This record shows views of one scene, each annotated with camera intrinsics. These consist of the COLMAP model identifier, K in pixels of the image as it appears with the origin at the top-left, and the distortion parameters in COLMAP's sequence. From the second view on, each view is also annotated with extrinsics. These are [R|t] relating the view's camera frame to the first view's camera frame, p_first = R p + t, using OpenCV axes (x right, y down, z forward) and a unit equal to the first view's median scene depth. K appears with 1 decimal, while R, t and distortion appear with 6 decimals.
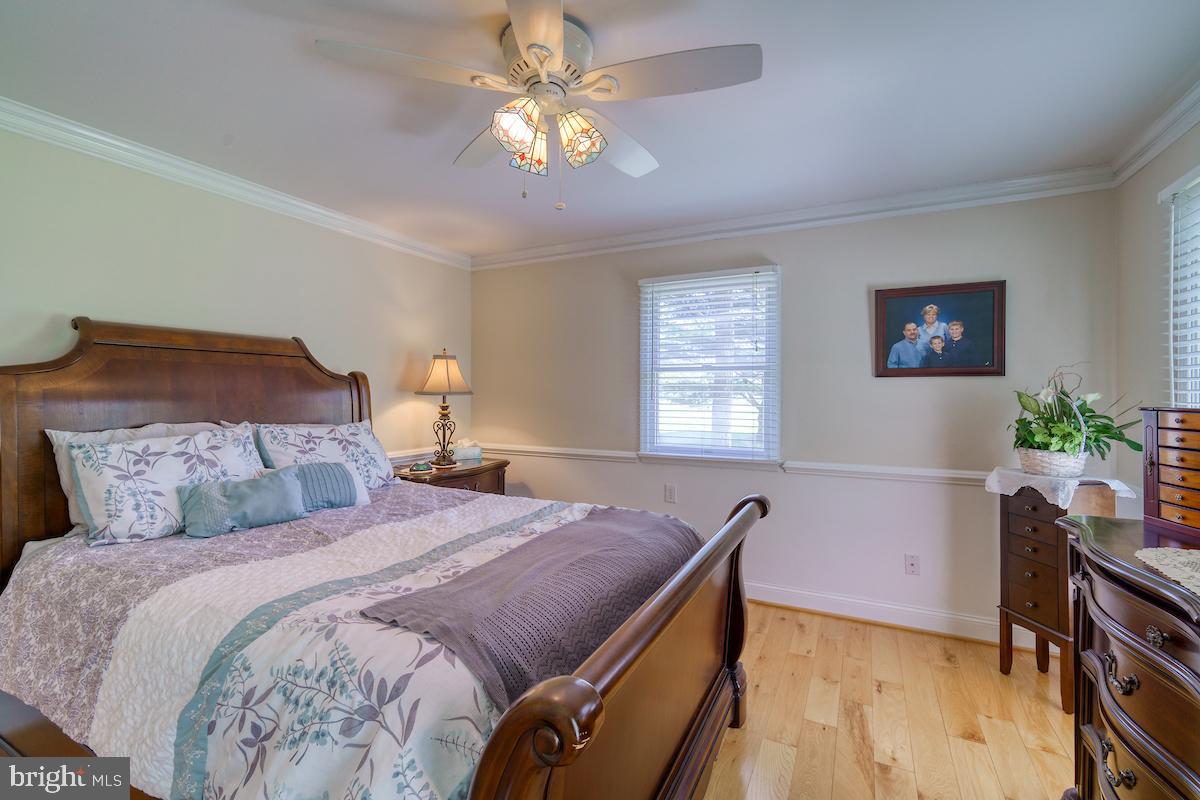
lens RADIAL K [[517.9, 0, 591.8], [0, 517.9, 396.2], [0, 0, 1]] dist [-0.000020, -0.000020]
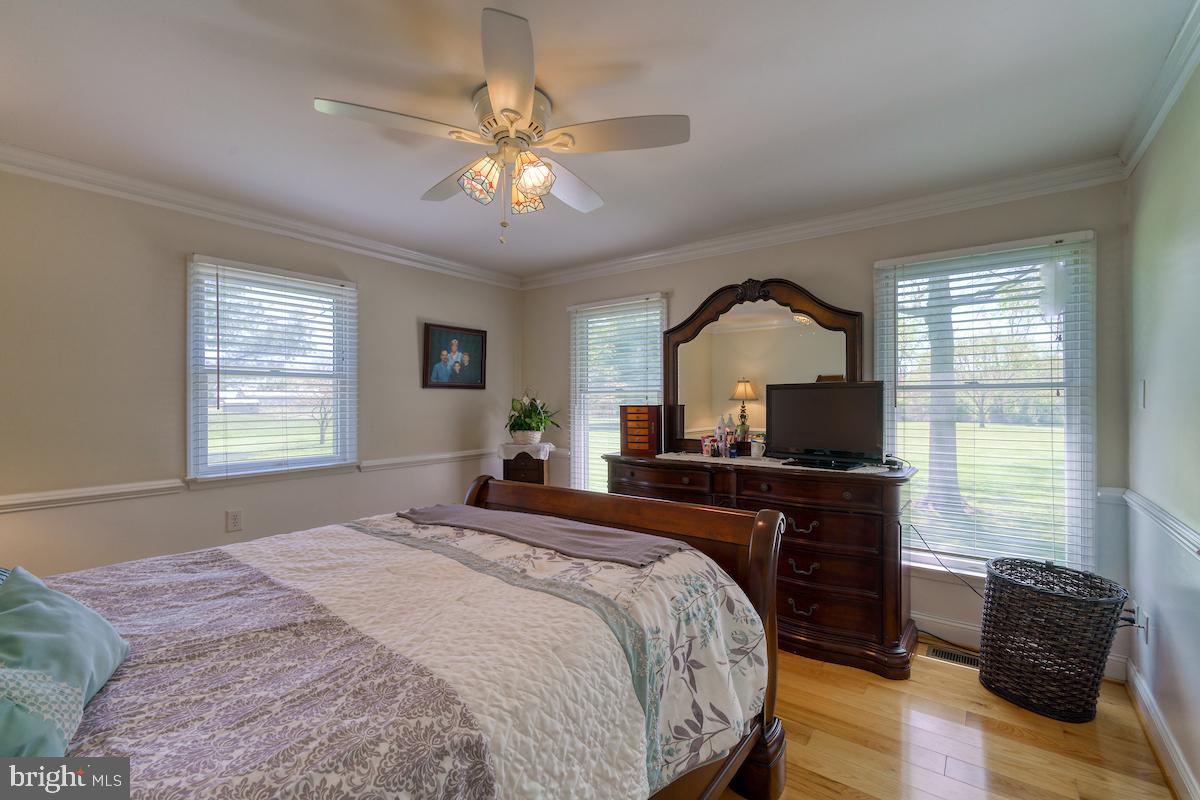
lens RADIAL K [[517.9, 0, 591.8], [0, 517.9, 396.2], [0, 0, 1]] dist [-0.000020, -0.000020]
pose [[0.186271, 0.006901, 0.982474, -0.708458], [0.006328, 0.999946, -0.008224, -0.002293], [-0.982478, 0.007749, 0.186217, 0.349889]]
